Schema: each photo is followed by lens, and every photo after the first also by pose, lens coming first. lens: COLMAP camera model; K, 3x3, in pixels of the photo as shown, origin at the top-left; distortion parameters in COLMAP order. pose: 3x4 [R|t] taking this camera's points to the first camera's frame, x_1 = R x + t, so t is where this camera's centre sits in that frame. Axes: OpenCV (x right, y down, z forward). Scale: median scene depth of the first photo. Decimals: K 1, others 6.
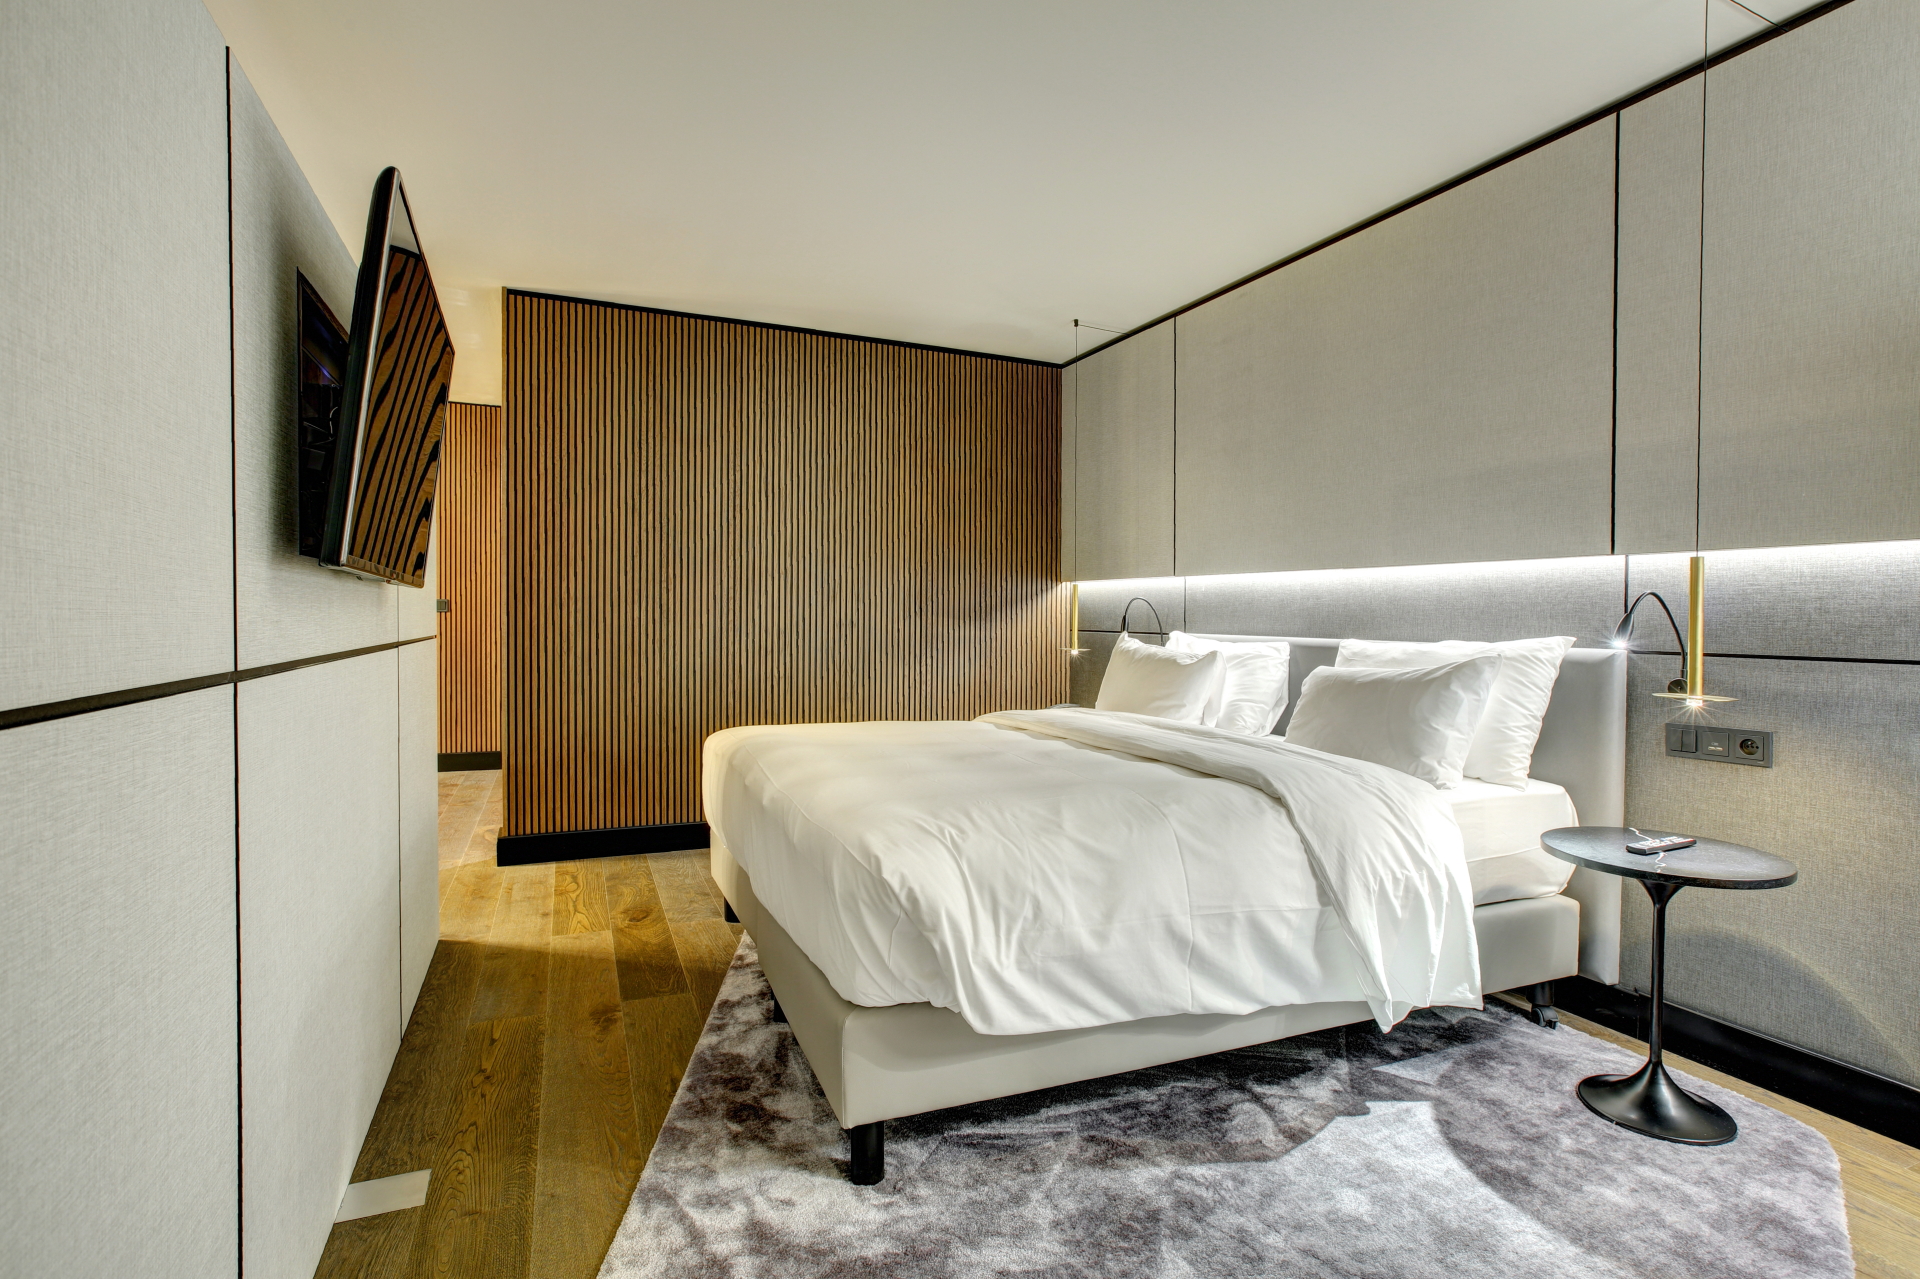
lens RADIAL K [[933.6, 0, 952.3], [0, 933.6, 612.4], [0, 0, 1]] dist [-0.005309, -0.000709]
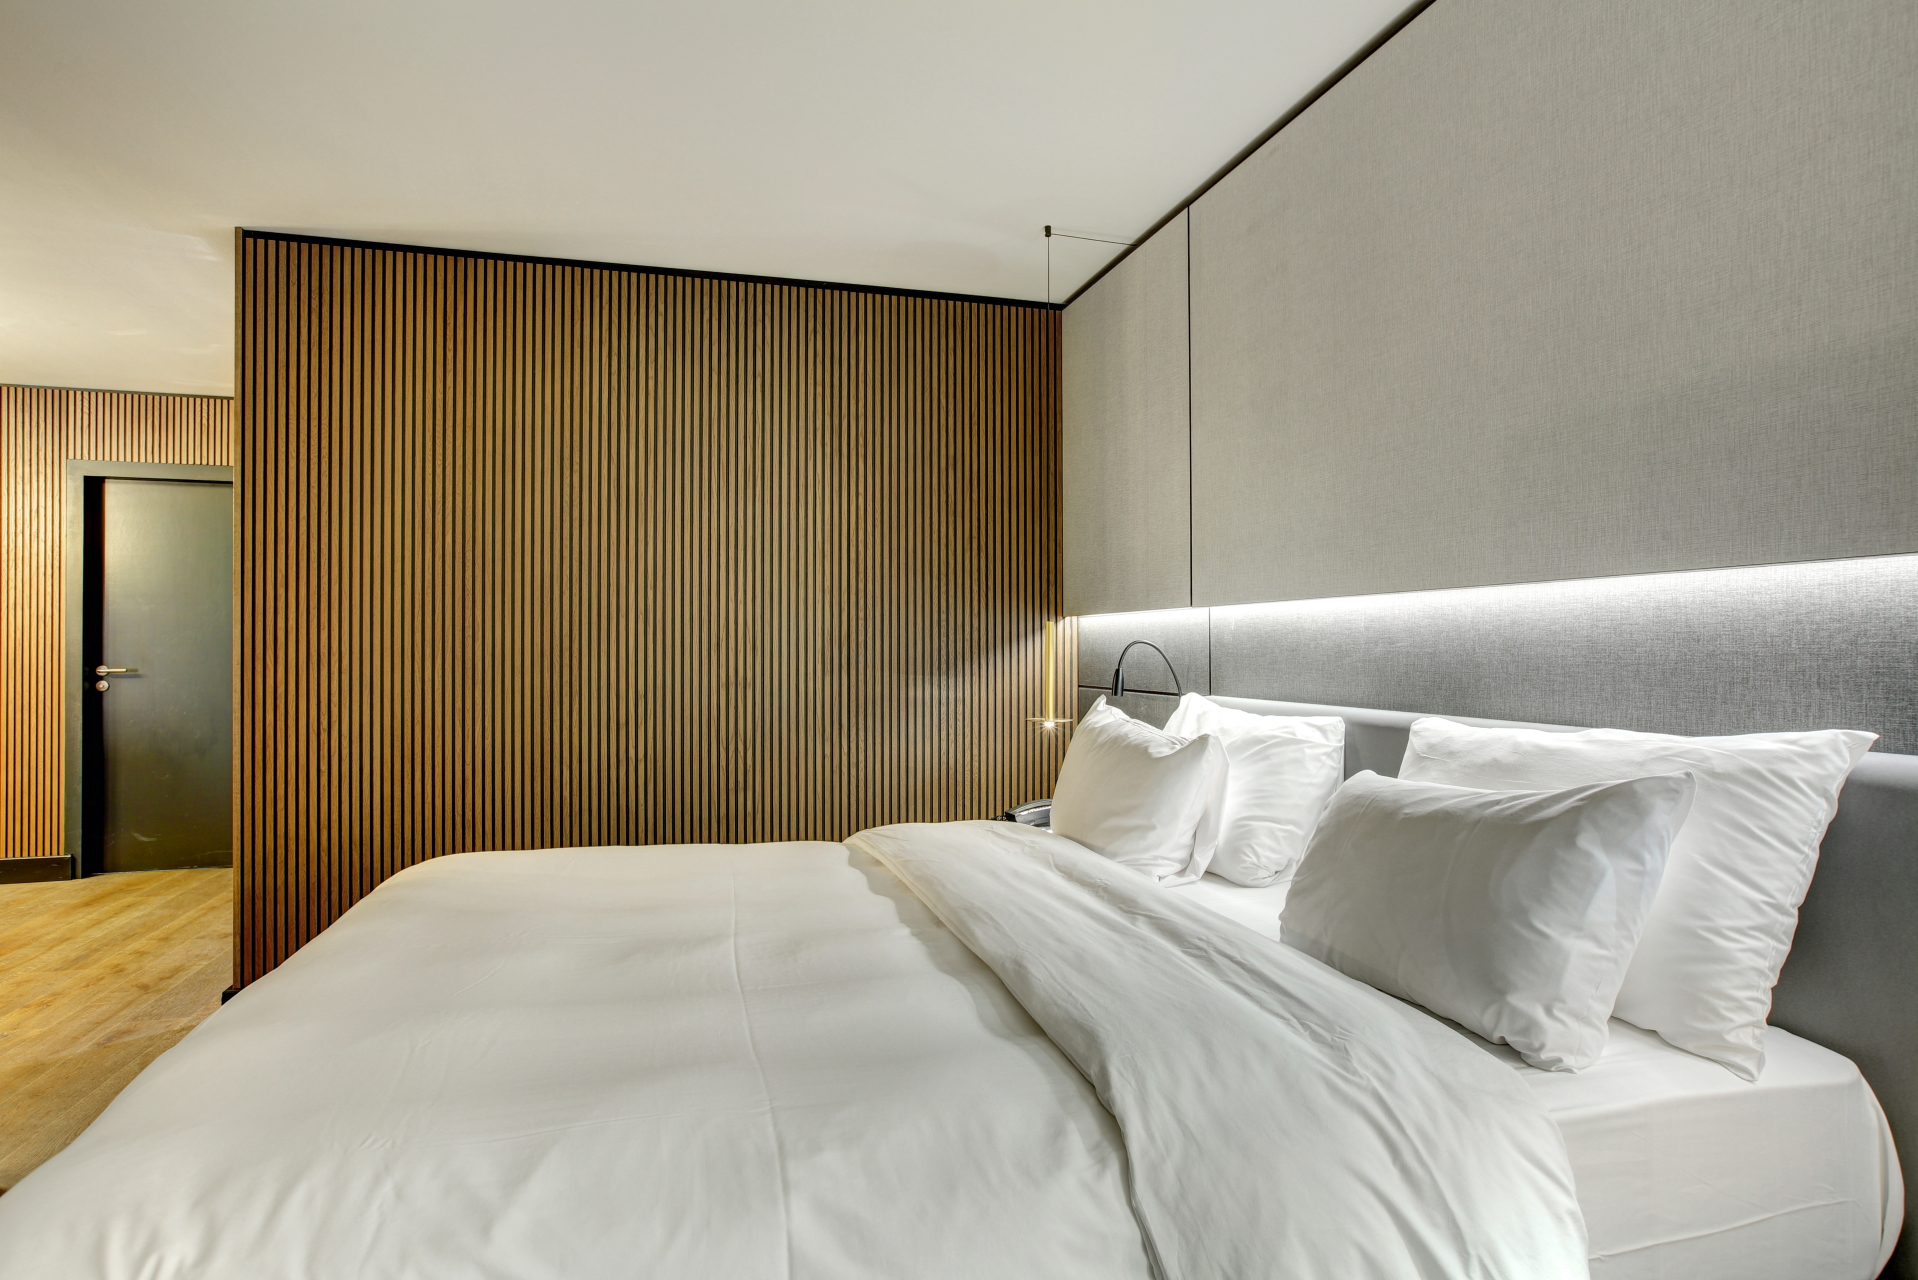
lens RADIAL K [[1051.6, 0, 965.3], [0, 1051.6, 632.8], [0, 0, 1]] dist [-0.001119, 0.006775]
pose [[0.989699, -0.015914, -0.142277, 0.231585], [0.014133, 0.999809, -0.013518, -0.016802], [0.142465, 0.011368, 0.989735, 0.325166]]
